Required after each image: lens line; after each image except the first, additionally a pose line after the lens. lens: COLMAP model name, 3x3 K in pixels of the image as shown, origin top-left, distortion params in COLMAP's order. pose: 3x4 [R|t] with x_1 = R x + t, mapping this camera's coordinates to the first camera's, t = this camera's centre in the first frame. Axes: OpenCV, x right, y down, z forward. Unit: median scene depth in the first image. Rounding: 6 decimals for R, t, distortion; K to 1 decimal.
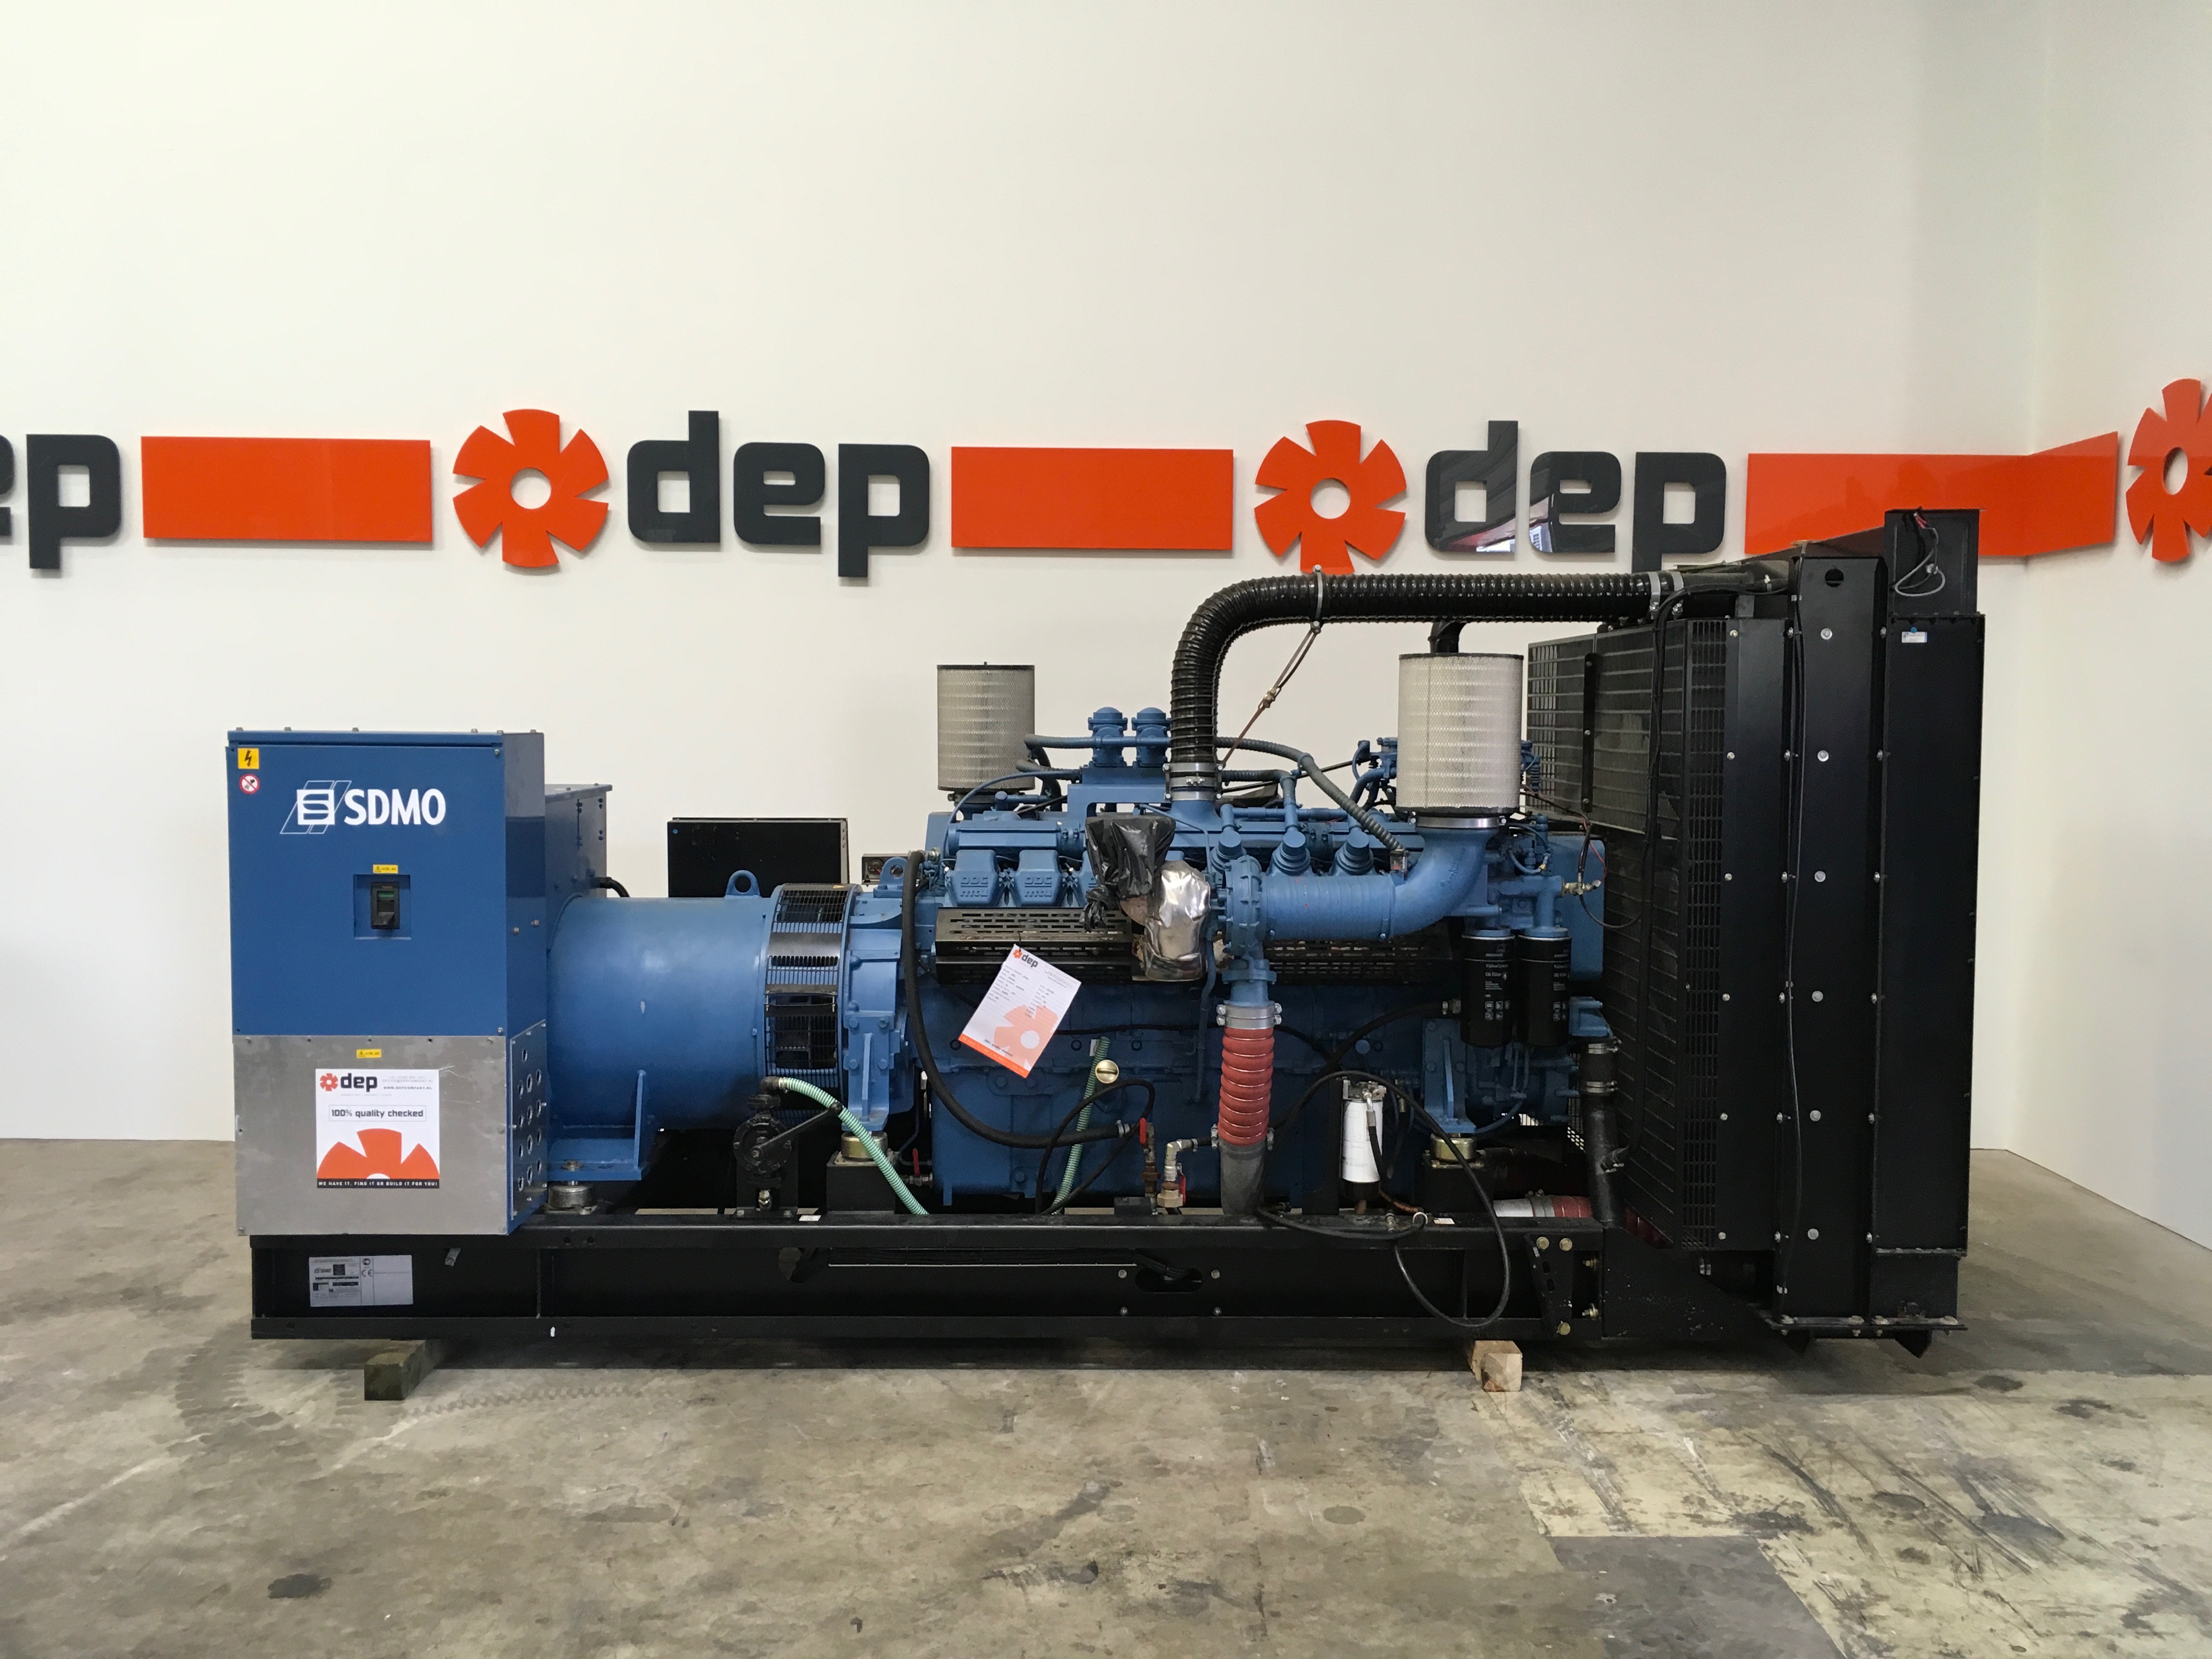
lens RADIAL K [[1879.8, 0, 1110.3], [0, 1879.8, 826.6], [0, 0, 1]] dist [0.083268, -0.118447]
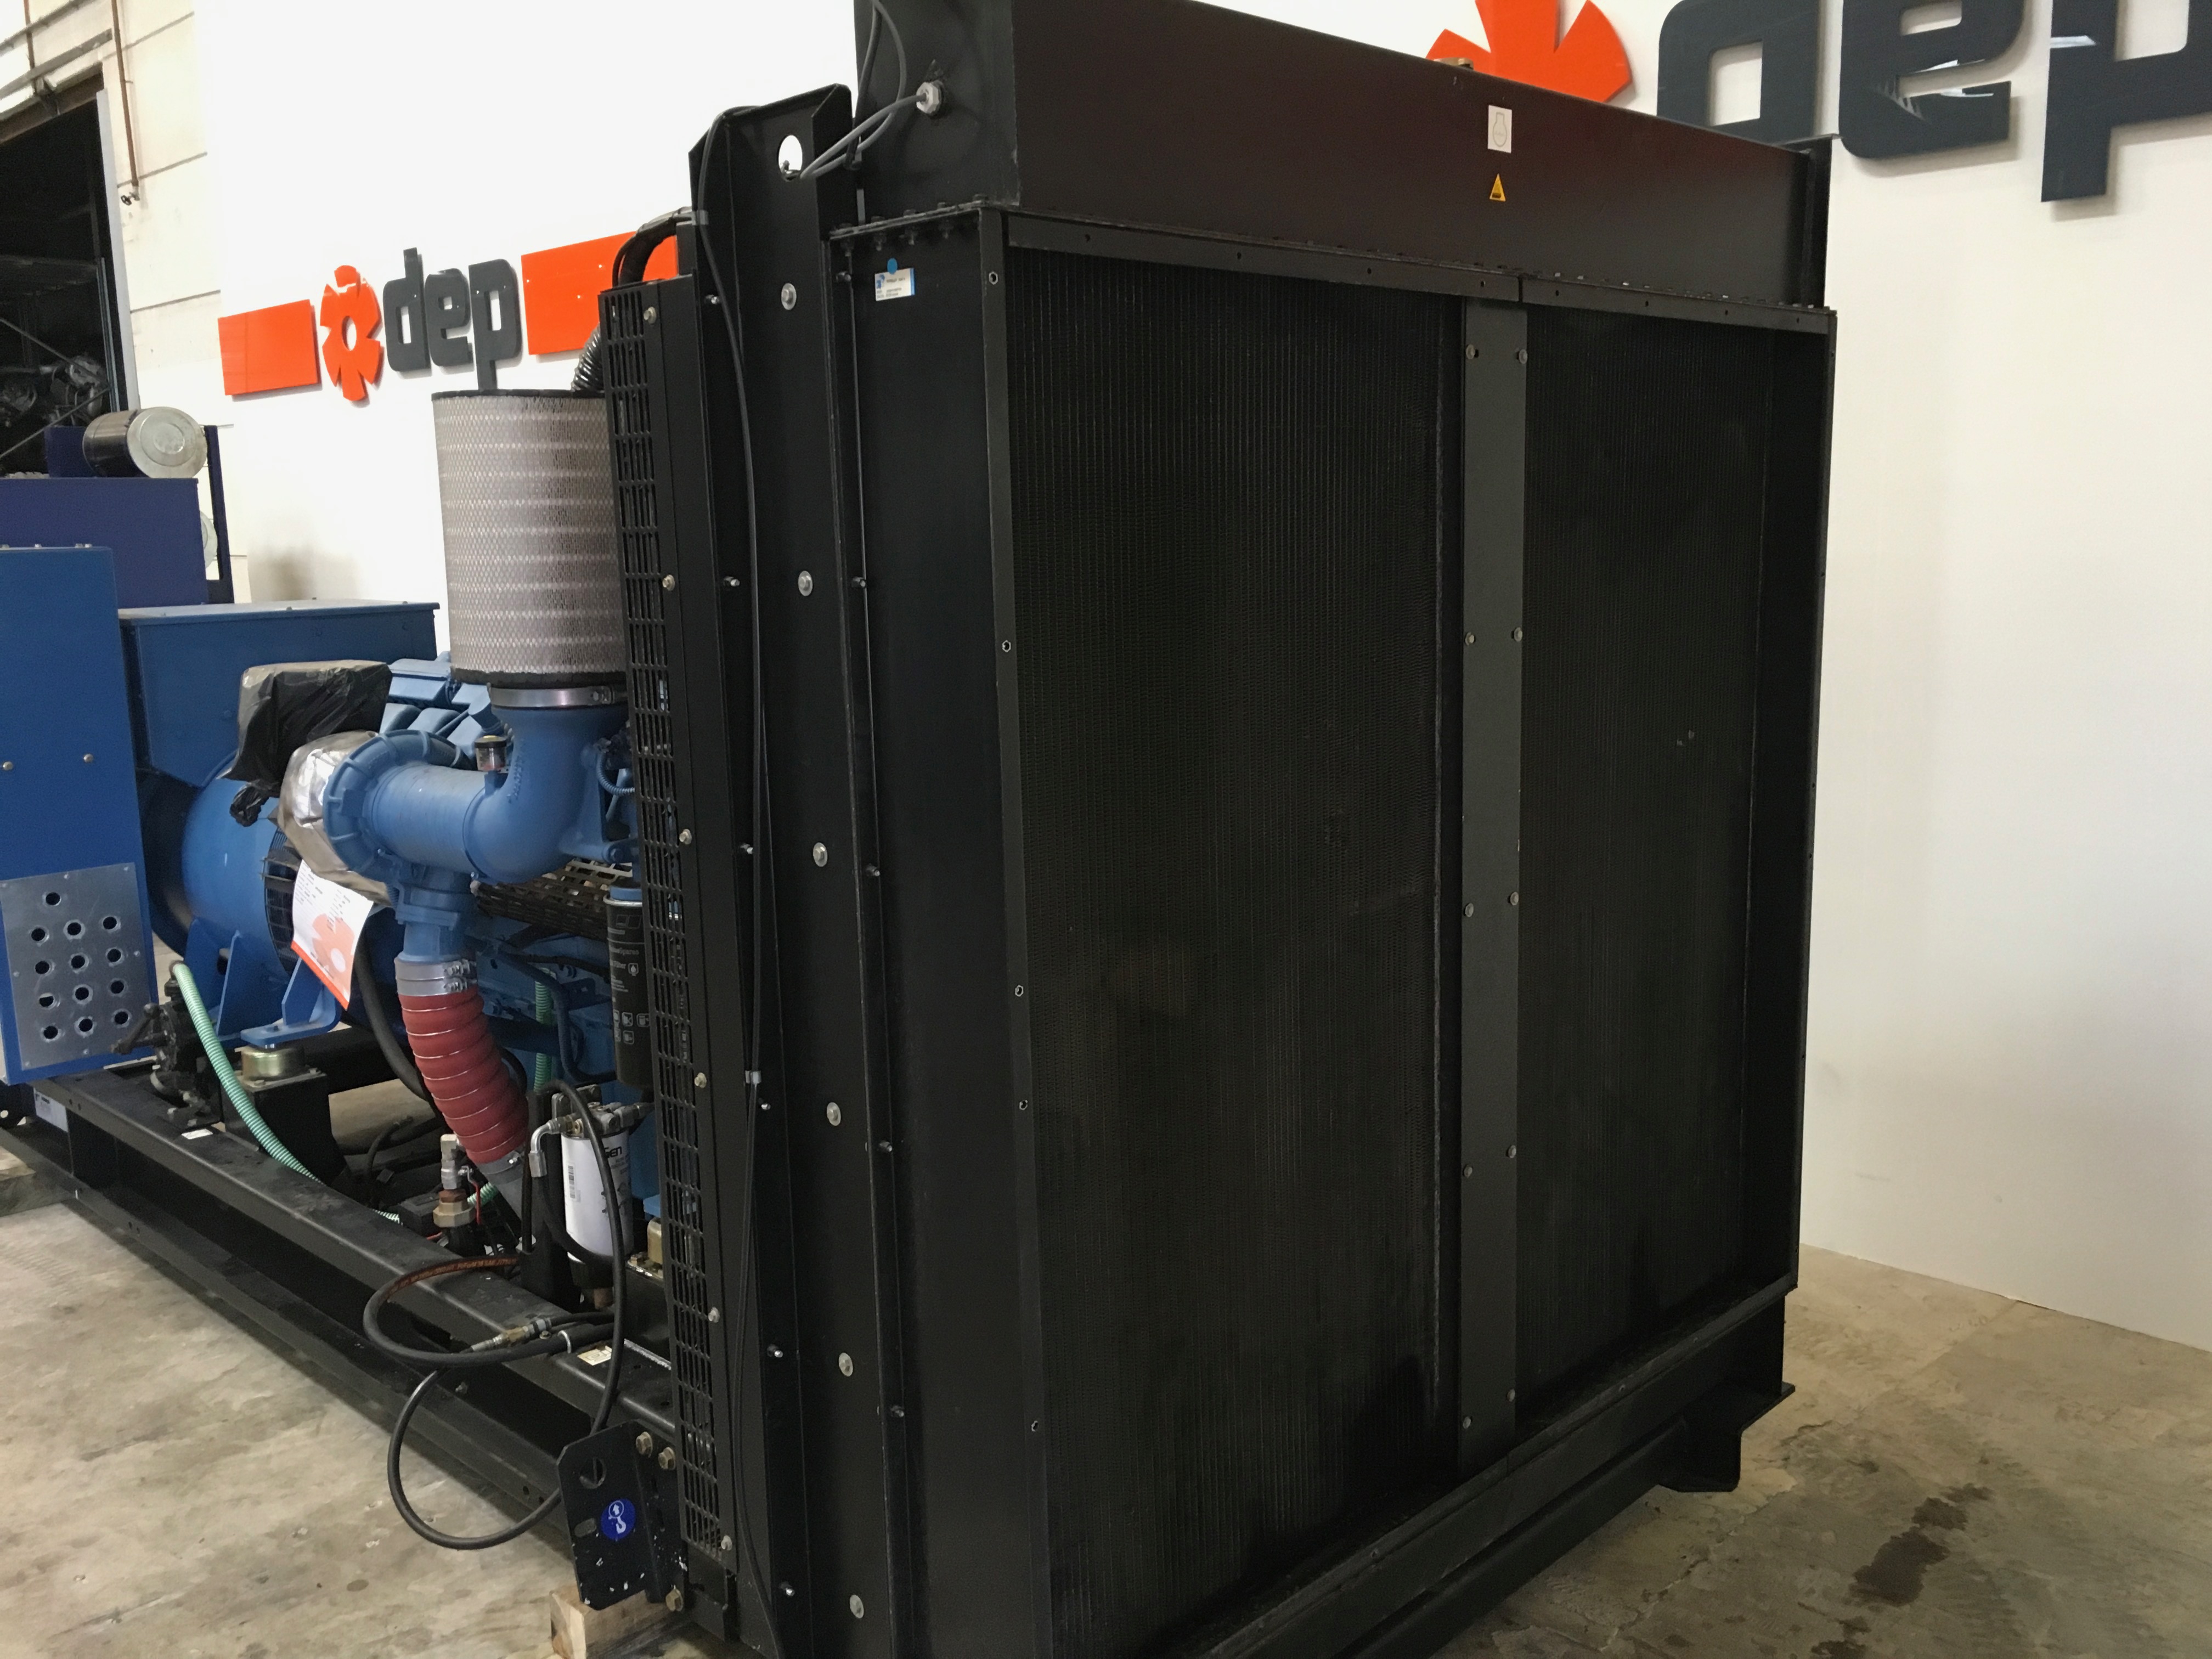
lens RADIAL K [[1879.8, 0, 1106.5], [0, 1879.8, 817.4], [0, 0, 1]] dist [0.083268, -0.118447]
pose [[0.702647, 0.089968, -0.705828, 0.708835], [-0.013416, 0.993473, 0.113277, -0.032487], [0.711412, -0.070124, 0.699268, 0.711630]]
